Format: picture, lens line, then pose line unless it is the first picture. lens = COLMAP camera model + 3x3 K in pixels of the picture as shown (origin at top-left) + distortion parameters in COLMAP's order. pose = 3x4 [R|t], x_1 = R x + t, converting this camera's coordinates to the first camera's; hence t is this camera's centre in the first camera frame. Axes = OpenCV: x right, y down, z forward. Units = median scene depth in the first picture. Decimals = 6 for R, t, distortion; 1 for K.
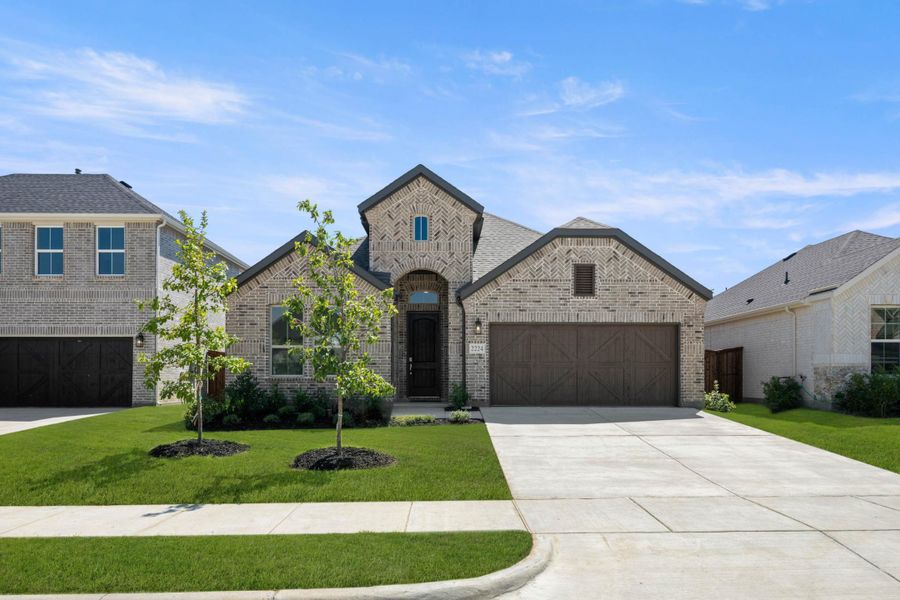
lens RADIAL K [[361.1, 0, 450.0], [0, 361.1, 300.0], [0, 0, 1]] dist [0.000971, 0.000227]
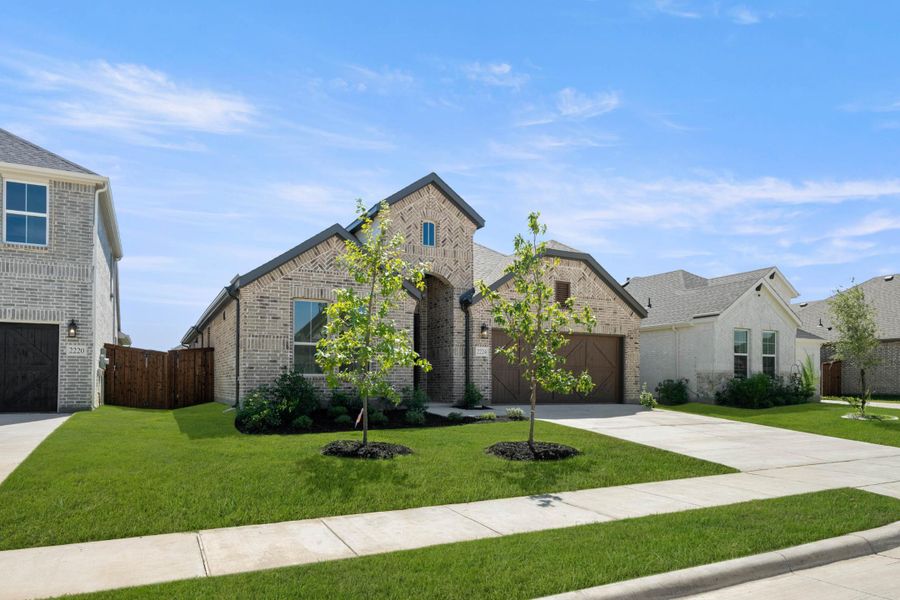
lens RADIAL K [[350.1, 0, 451.4], [0, 350.1, 300.9], [0, 0, 1]] dist [0.000144, 0.000045]
pose [[0.959186, 0.068968, 0.274238, -0.278567], [-0.066459, 0.997619, -0.018442, 0.007693], [-0.274857, -0.000536, 0.961485, 0.016730]]
